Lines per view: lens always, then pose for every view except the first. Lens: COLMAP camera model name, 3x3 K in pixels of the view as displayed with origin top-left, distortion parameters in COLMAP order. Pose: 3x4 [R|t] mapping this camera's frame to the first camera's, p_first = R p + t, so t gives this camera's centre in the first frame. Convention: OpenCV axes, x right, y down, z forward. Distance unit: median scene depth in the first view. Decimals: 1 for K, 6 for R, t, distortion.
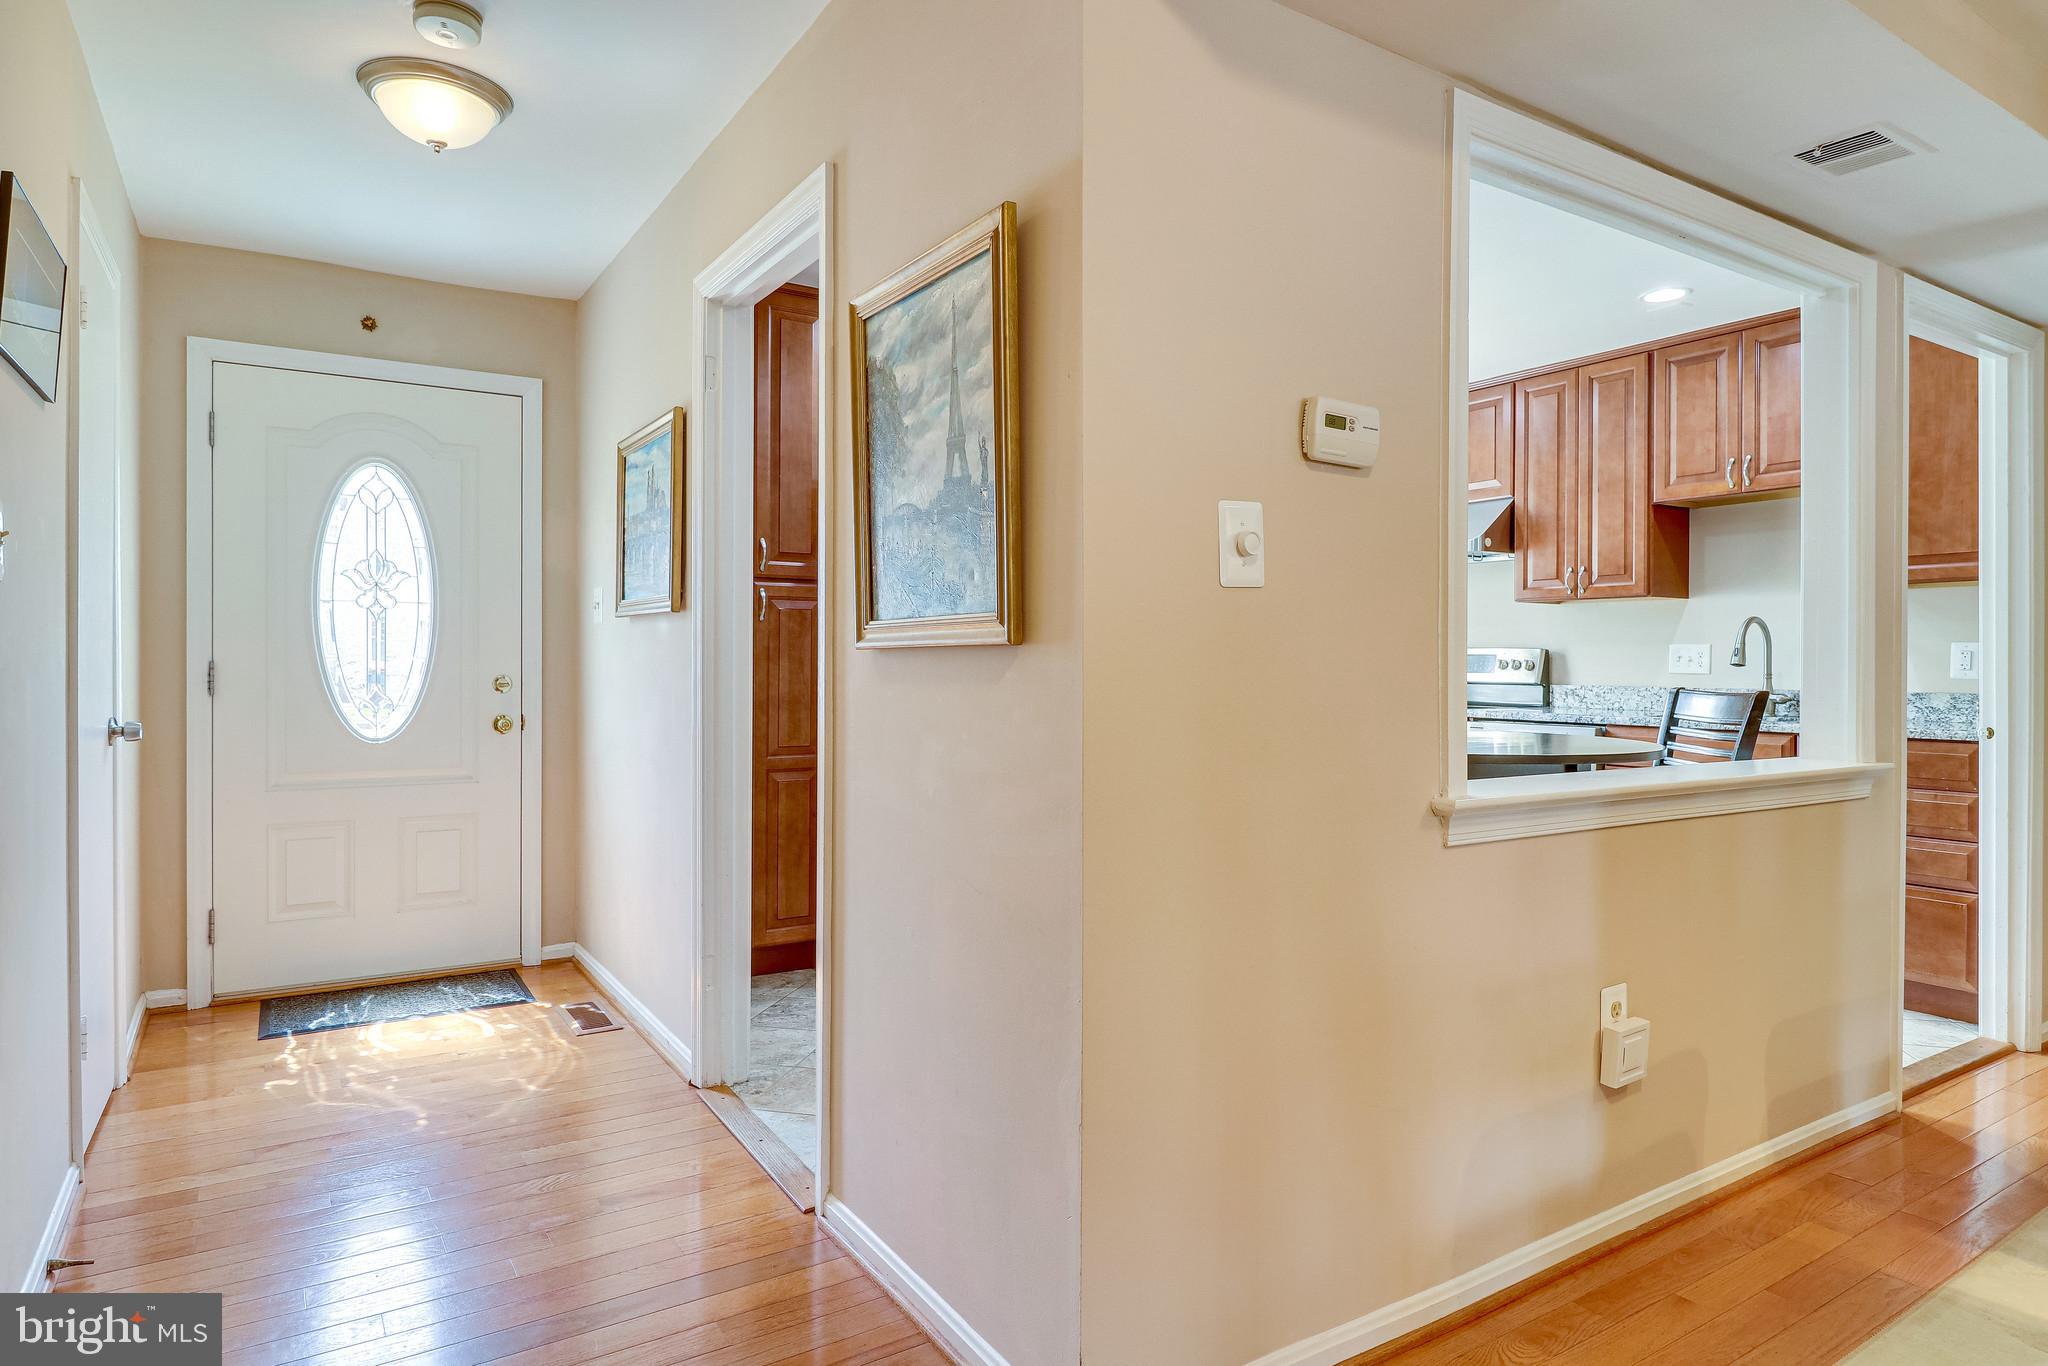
lens RADIAL K [[1210.4, 0, 1023.4], [0, 1210.4, 669.7], [0, 0, 1]] dist [0.001164, -0.000228]
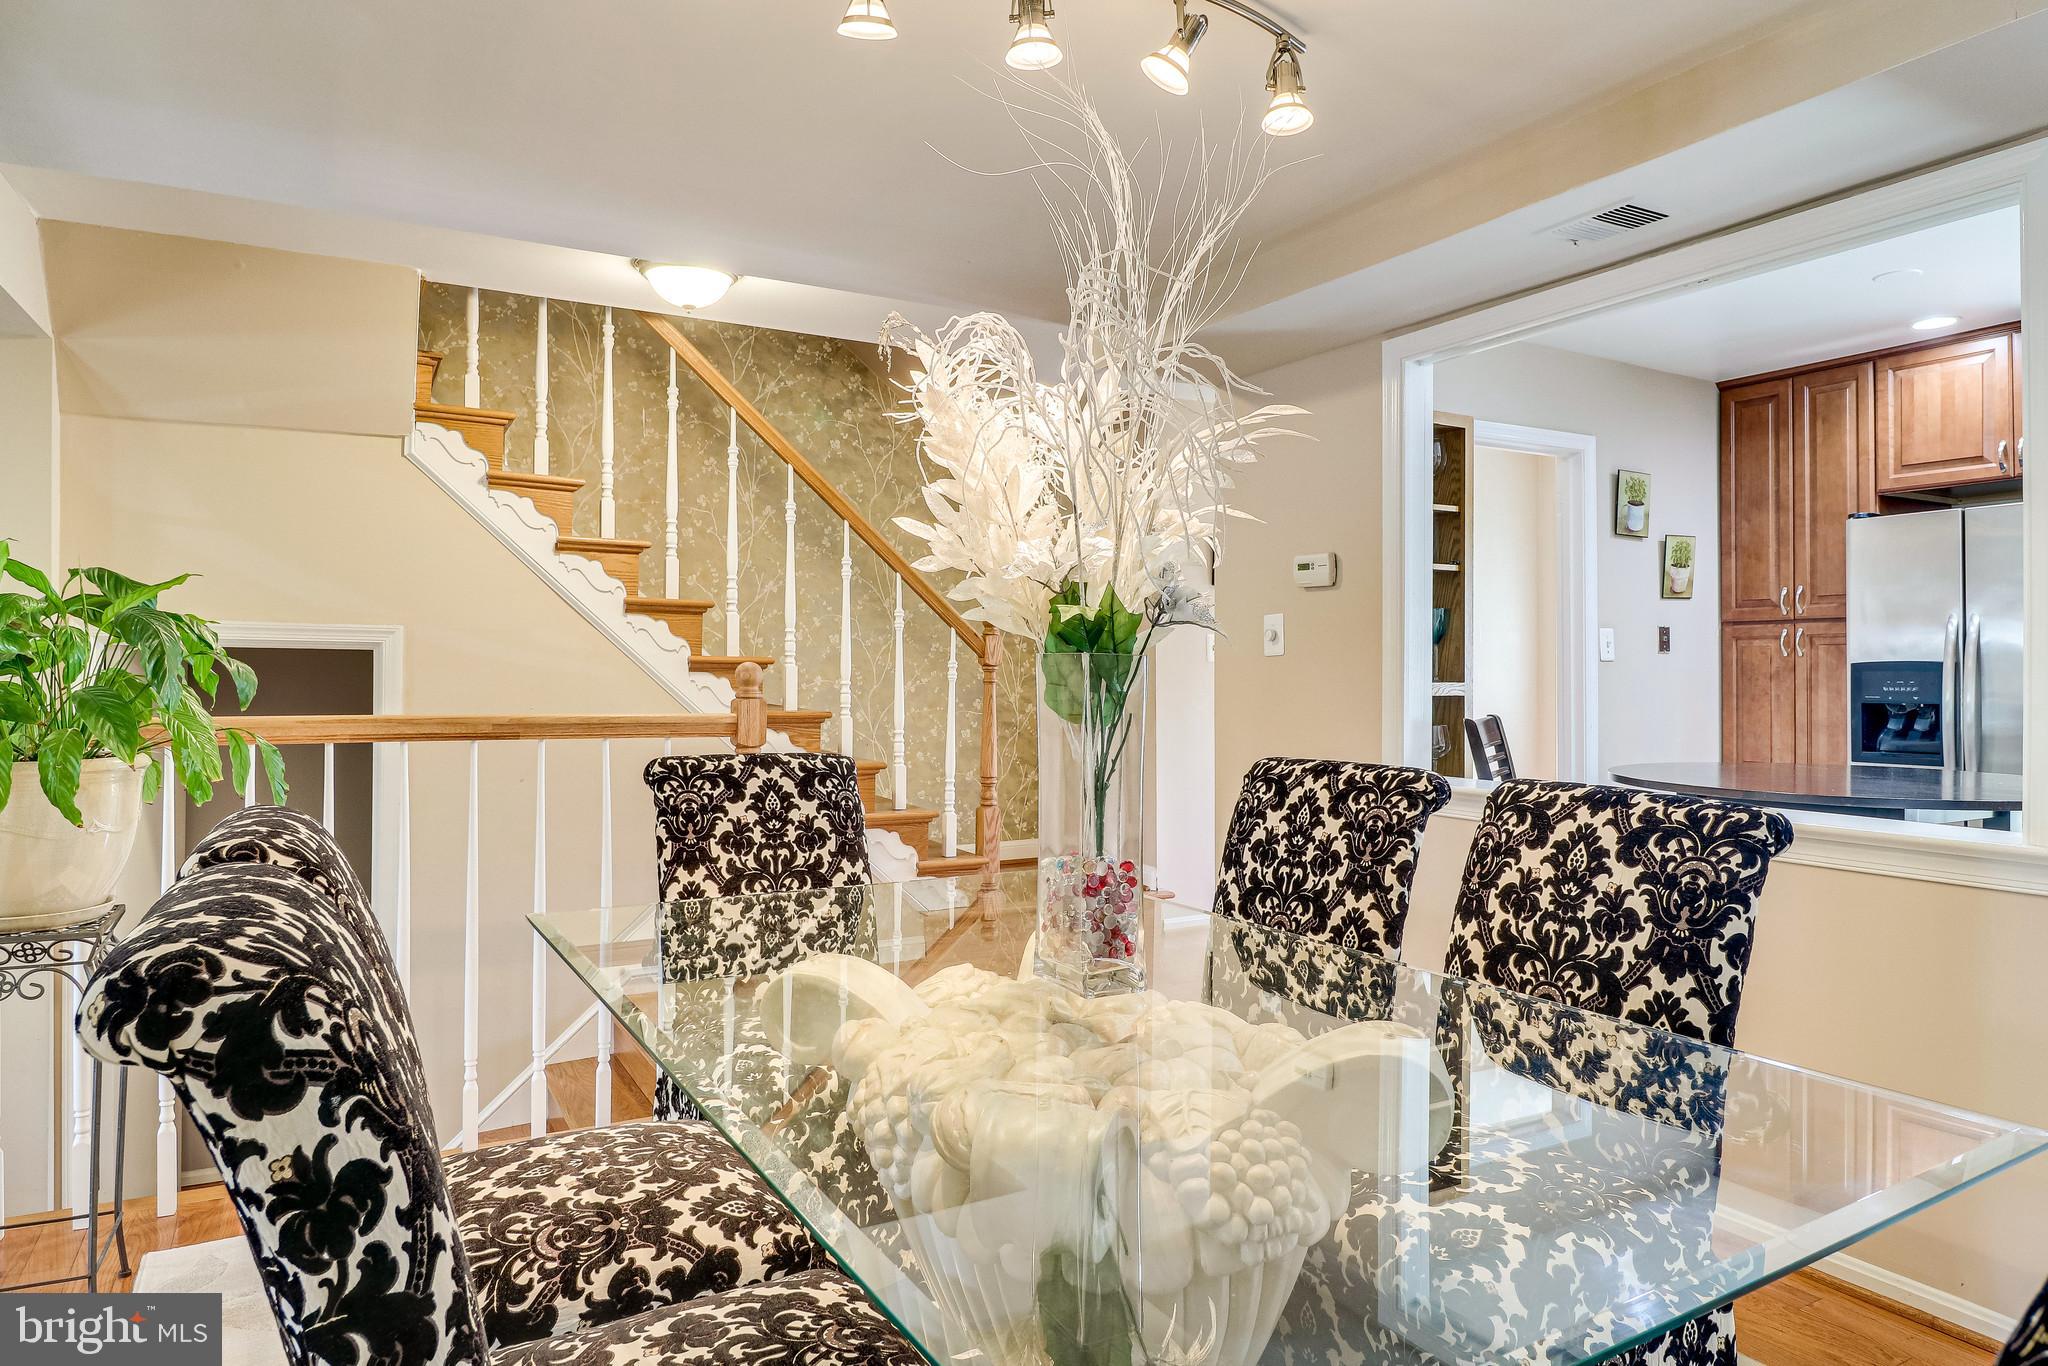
lens RADIAL K [[1306.8, 0, 1030.9], [0, 1306.8, 680.7], [0, 0, 1]] dist [-0.008864, -0.001433]
pose [[-0.034248, -0.006120, -0.999395, 0.909056], [-0.006111, 0.999964, -0.005914, -0.004083], [0.999395, 0.005905, -0.034284, 0.251303]]
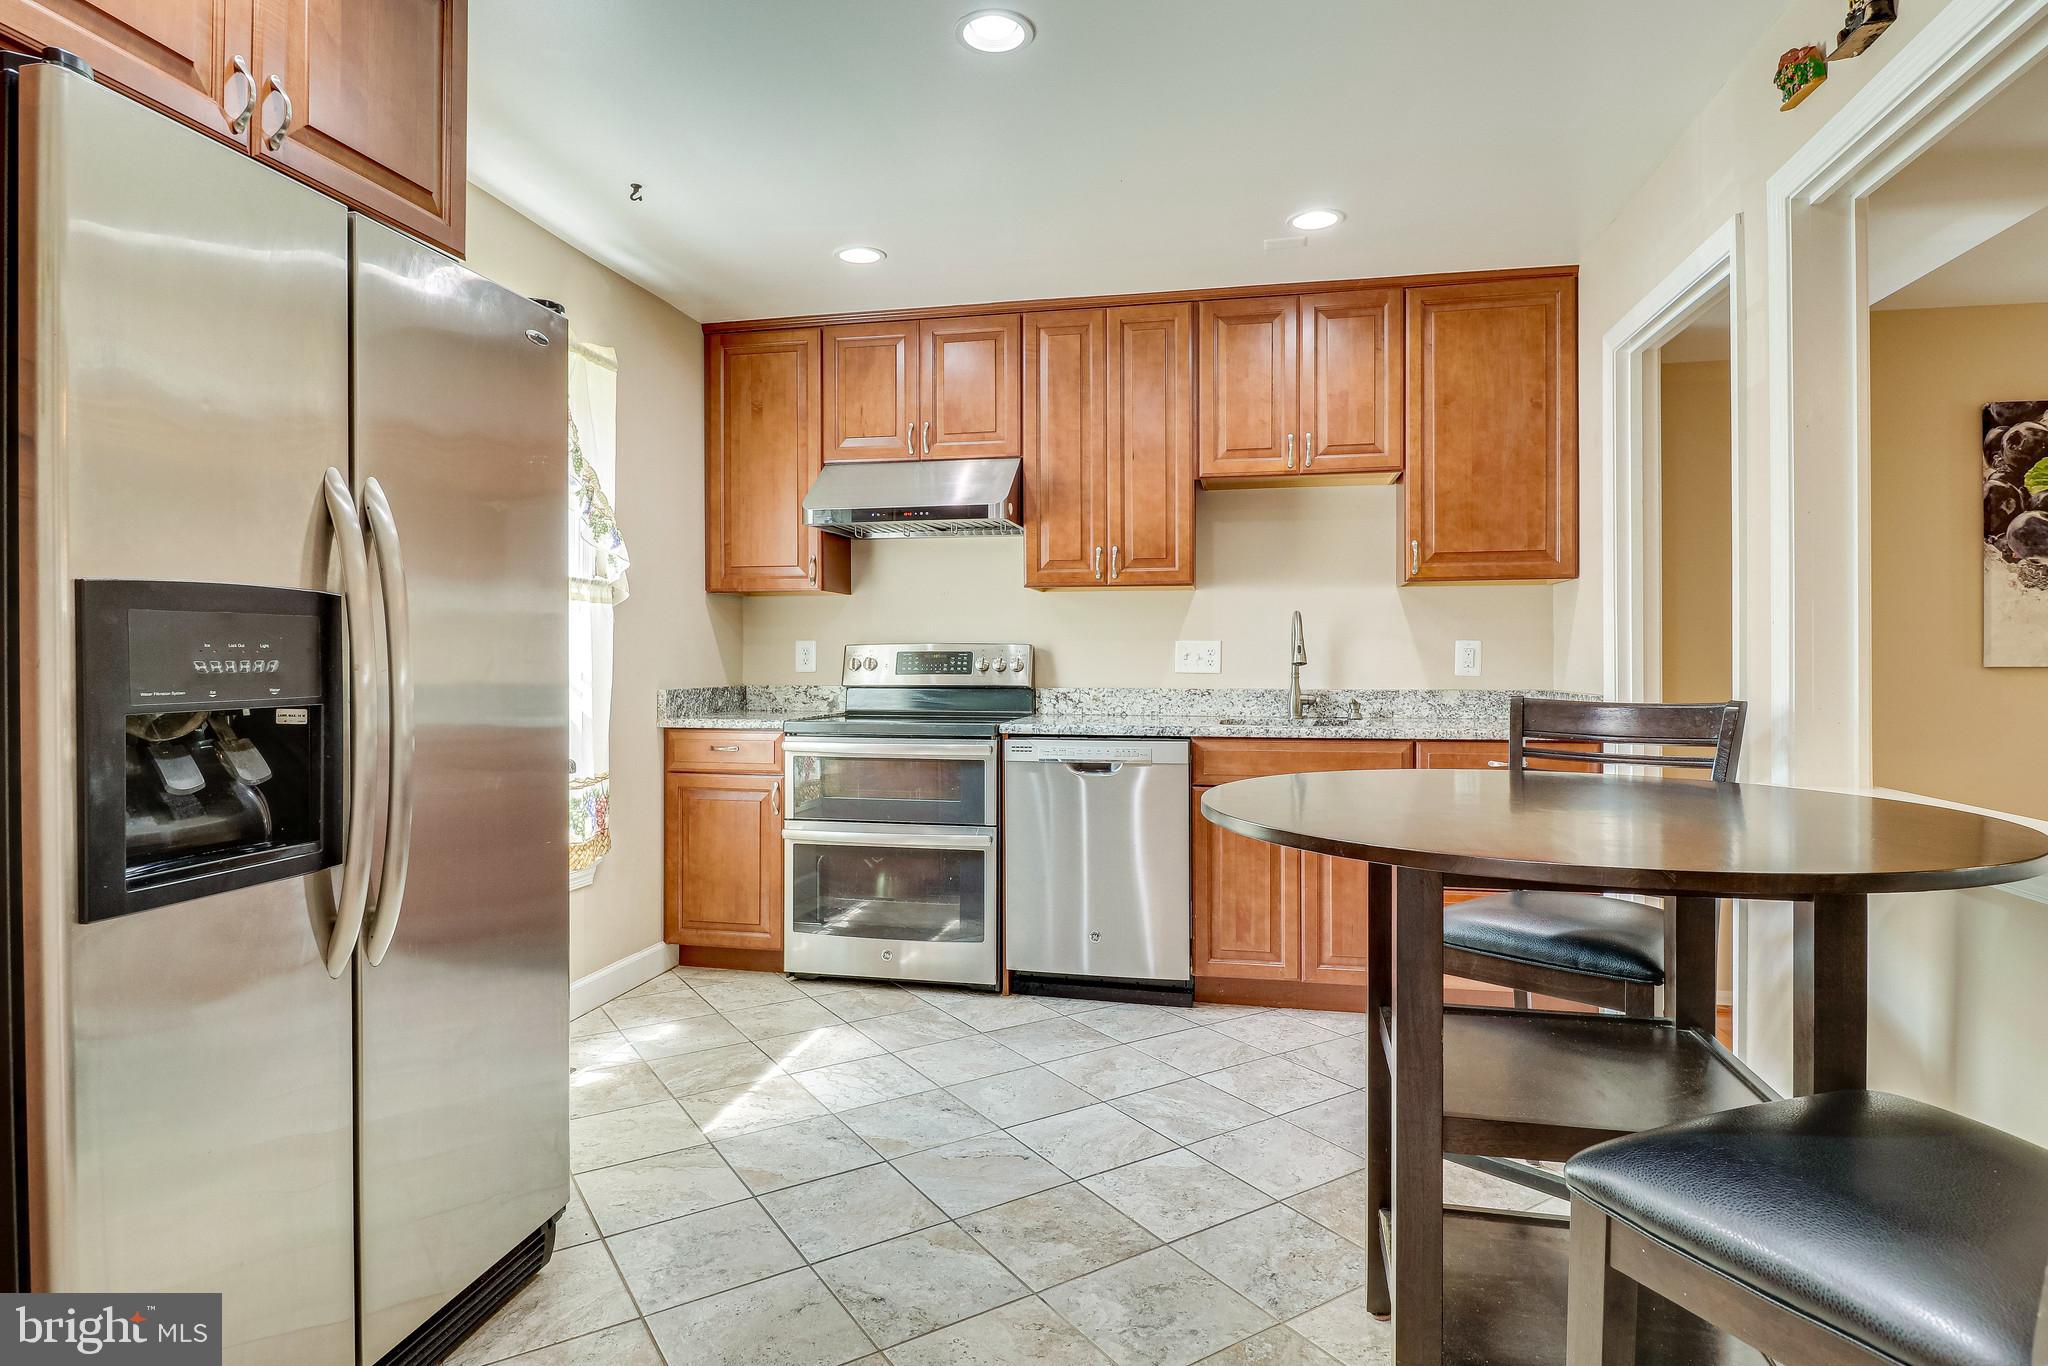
lens RADIAL K [[1090.8, 0, 1032.3], [0, 1090.8, 667.1], [0, 0, 1]] dist [-0.022489, -0.000253]
pose [[0.696694, -0.011138, 0.717282, -0.123626], [0.008548, 0.999937, 0.007225, -0.008455], [-0.717317, 0.001098, 0.696746, 0.539707]]
